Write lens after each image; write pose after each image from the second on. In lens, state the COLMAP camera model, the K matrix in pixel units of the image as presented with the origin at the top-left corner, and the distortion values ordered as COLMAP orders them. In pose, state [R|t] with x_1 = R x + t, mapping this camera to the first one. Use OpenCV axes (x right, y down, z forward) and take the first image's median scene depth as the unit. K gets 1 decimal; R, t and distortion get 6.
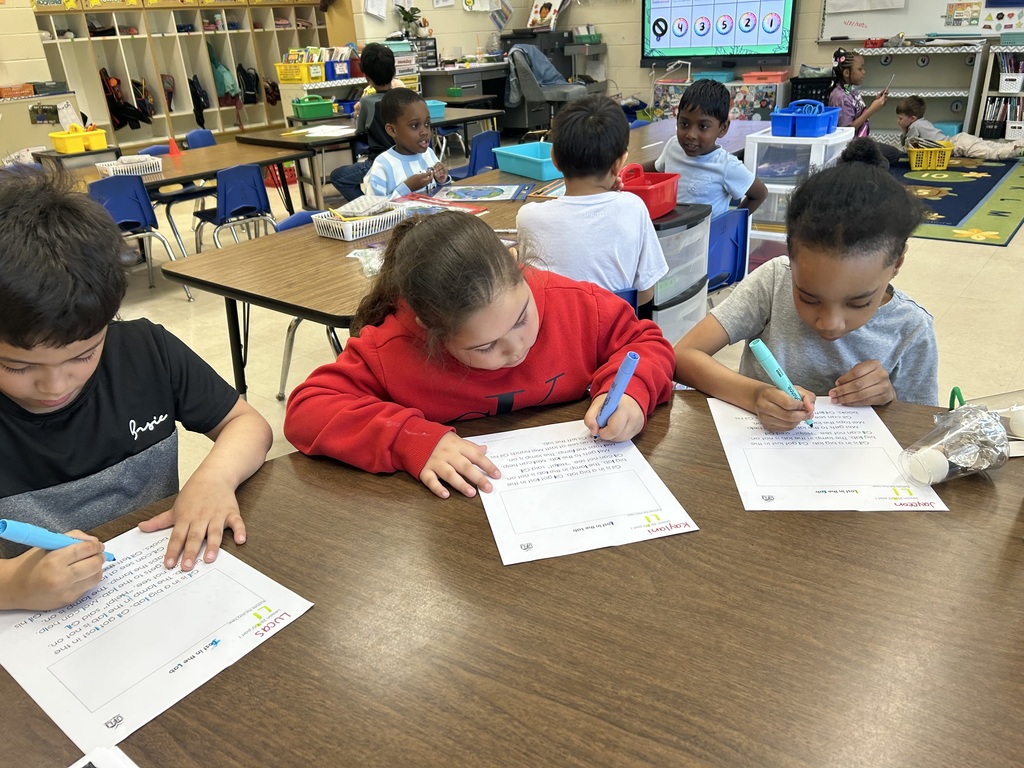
lens RADIAL K [[767.1, 0, 508.6], [0, 767.1, 381.2], [0, 0, 1]] dist [0.013685, -0.035474]
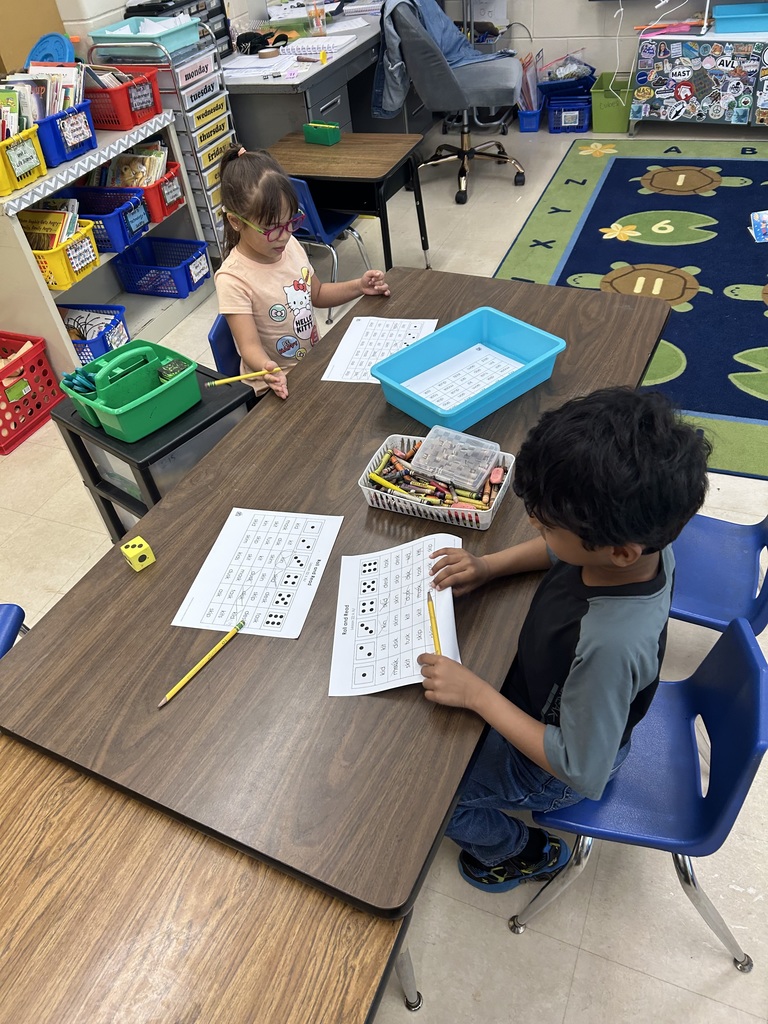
lens RADIAL K [[767.1, 0, 382.9], [0, 767.1, 512.3], [0, 0, 1]] dist [0.013685, -0.035474]
pose [[0.962446, -0.219118, 0.160268, -0.169080], [0.165133, 0.941111, 0.295026, -0.305939], [-0.215475, -0.257481, 0.941952, 0.517392]]
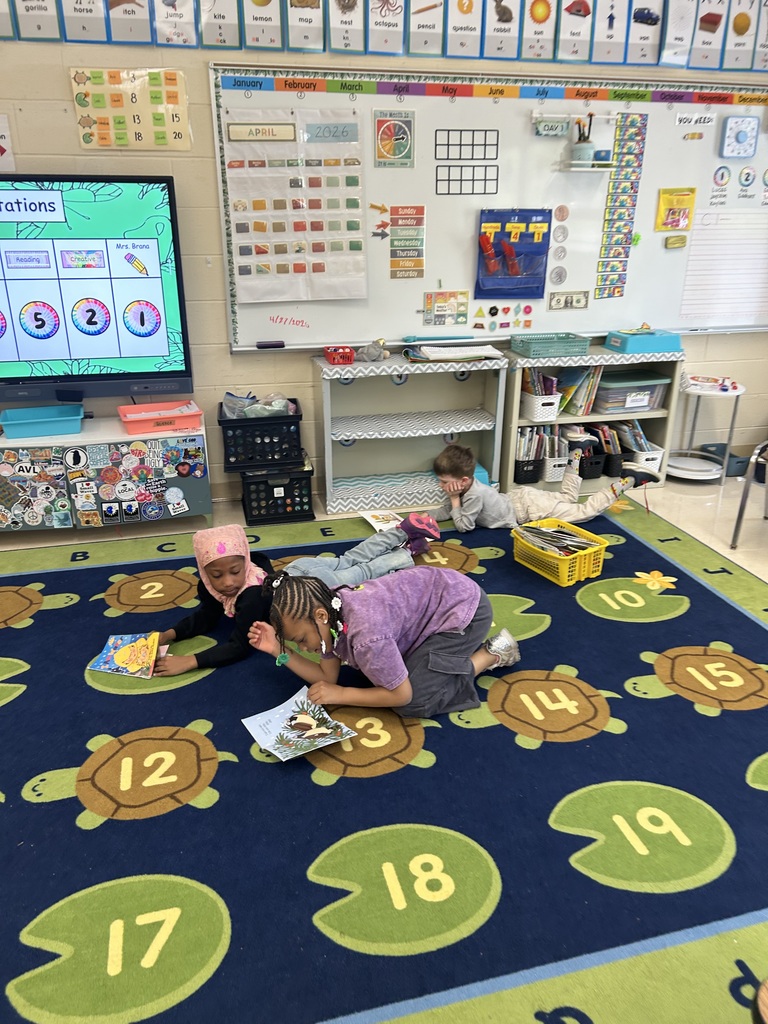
lens RADIAL K [[767.1, 0, 378.4], [0, 767.1, 519.9], [0, 0, 1]] dist [0.013685, -0.035474]
pose [[0.611058, -0.240327, 0.754222, 0.009919], [0.301413, 0.951664, 0.059040, -0.342404], [-0.731955, 0.191256, 0.653959, 0.606288]]
